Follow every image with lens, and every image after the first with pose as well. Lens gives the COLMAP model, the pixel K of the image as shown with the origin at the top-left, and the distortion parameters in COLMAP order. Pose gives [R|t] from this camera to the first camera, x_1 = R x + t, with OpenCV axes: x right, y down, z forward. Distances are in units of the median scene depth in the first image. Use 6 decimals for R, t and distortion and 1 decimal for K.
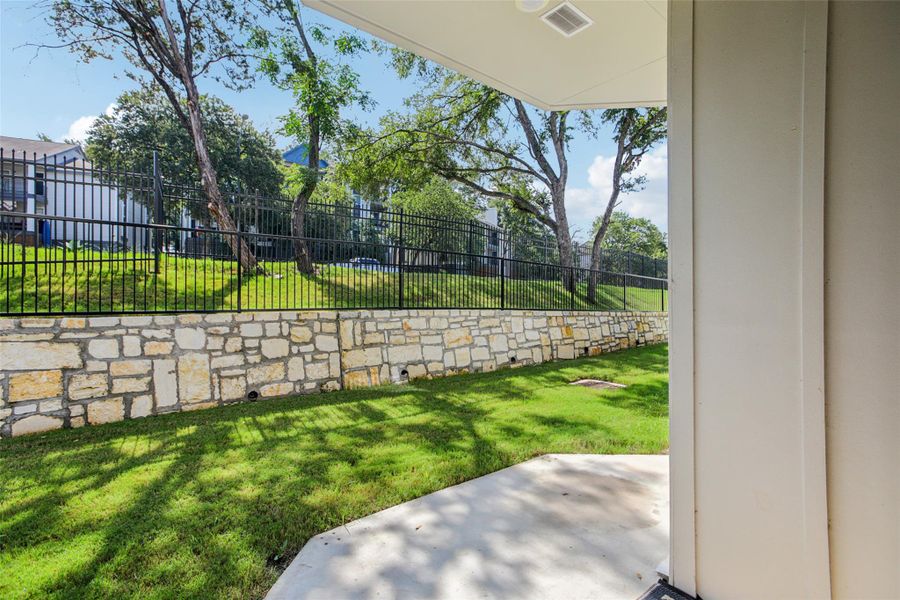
lens RADIAL K [[436.4, 0, 457.0], [0, 436.4, 300.8], [0, 0, 1]] dist [-0.046449, 0.025088]
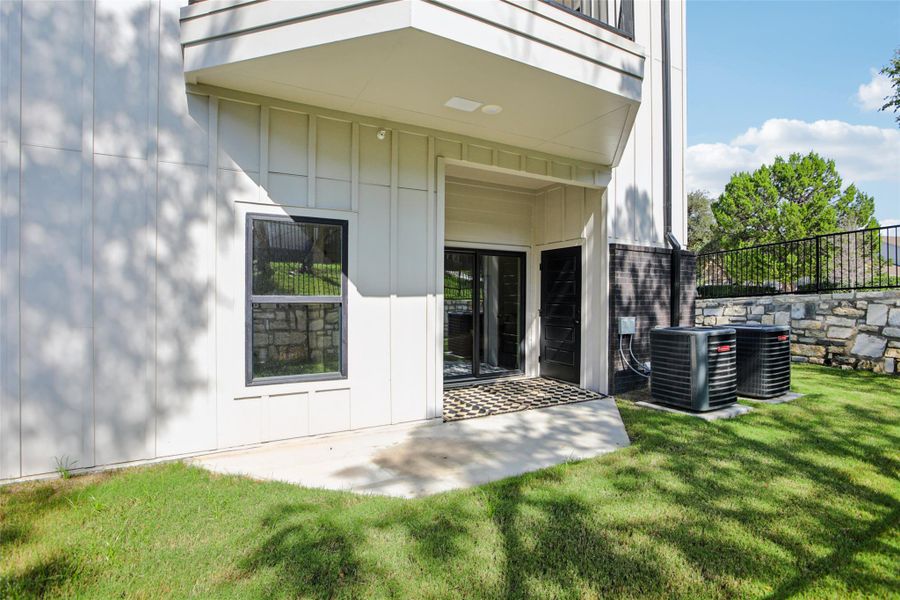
lens RADIAL K [[436.4, 0, 457.0], [0, 436.4, 300.8], [0, 0, 1]] dist [-0.046449, 0.025088]
pose [[-0.981977, -0.001101, 0.188999, 0.002764], [0.003834, 0.999661, 0.025743, -0.022792], [-0.188963, 0.026003, -0.981640, 2.101825]]
